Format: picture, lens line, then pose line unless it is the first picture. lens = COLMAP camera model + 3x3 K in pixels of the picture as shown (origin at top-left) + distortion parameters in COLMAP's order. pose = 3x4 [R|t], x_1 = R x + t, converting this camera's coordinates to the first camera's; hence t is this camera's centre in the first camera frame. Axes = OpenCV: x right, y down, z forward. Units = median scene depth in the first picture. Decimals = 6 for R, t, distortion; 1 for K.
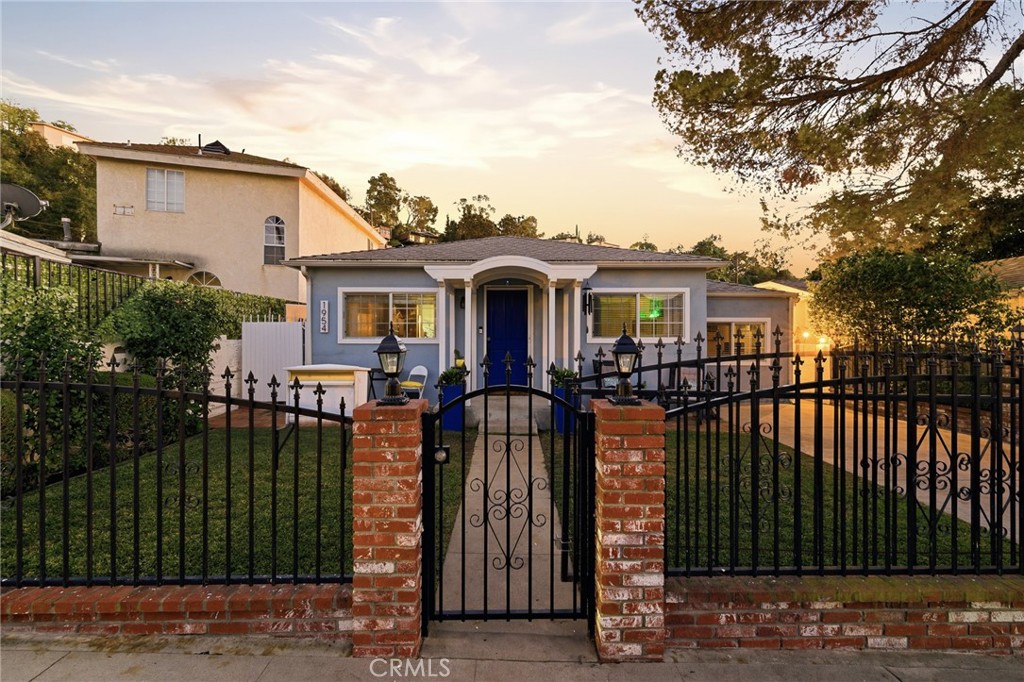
lens RADIAL K [[445.6, 0, 512.0], [0, 445.6, 341.0], [0, 0, 1]] dist [-0.018699, 0.013101]
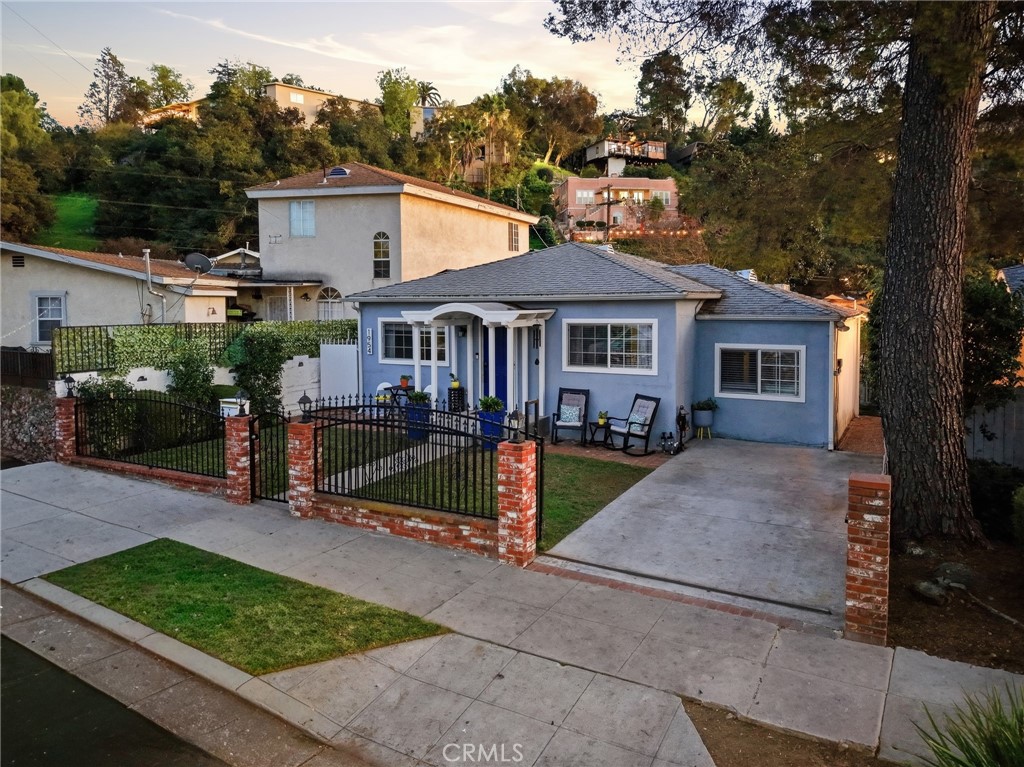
lens RADIAL K [[720.6, 0, 509.4], [0, 720.6, 359.4], [0, 0, 1]] dist [0.052582, -0.000631]
pose [[0.861872, 0.032473, -0.506085, 0.967639], [0.003056, 0.997597, 0.069216, -0.145902], [0.507116, -0.061201, 0.859702, -0.562713]]
